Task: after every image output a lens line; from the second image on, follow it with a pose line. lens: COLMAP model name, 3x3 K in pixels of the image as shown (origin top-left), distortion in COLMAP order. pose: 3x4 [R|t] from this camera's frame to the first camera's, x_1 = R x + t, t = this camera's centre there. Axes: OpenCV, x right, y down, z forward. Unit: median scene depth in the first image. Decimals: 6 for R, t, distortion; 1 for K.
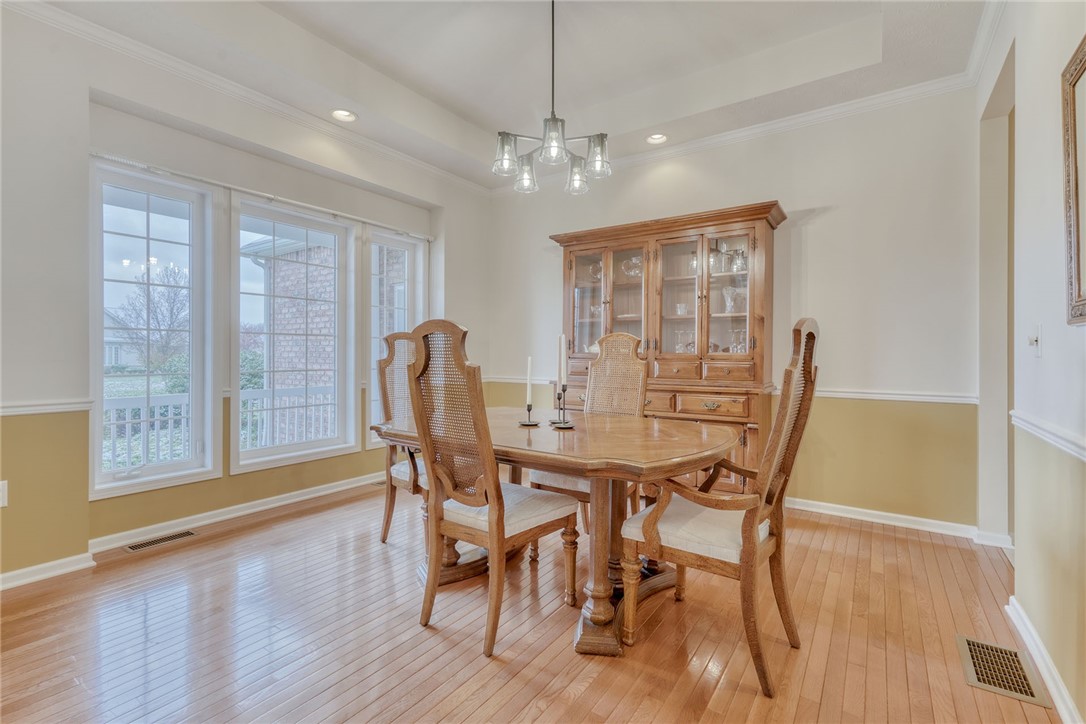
lens RADIAL K [[489.6, 0, 541.6], [0, 489.6, 356.3], [0, 0, 1]] dist [0.004926, 0.001635]
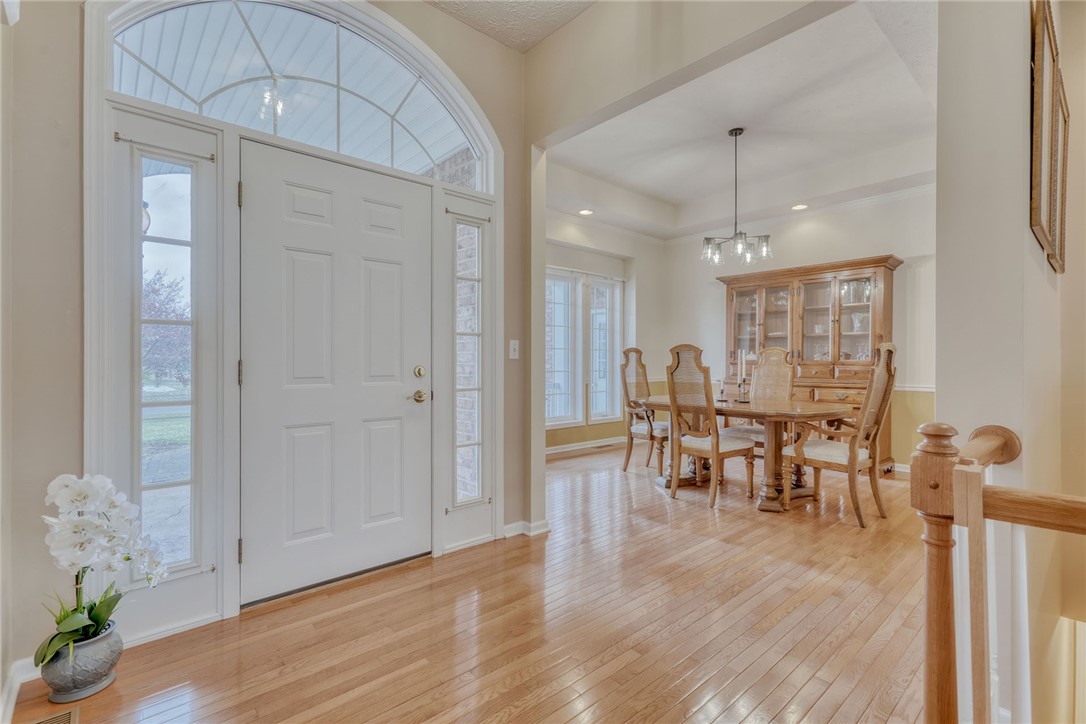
lens RADIAL K [[489.6, 0, 544.6], [0, 489.6, 364.1], [0, 0, 1]] dist [0.004926, 0.001635]
pose [[0.971726, 0.001522, -0.236108, -0.154897], [-0.000865, 0.999995, 0.002884, 0.001296], [0.236111, -0.002598, 0.971723, -0.585622]]
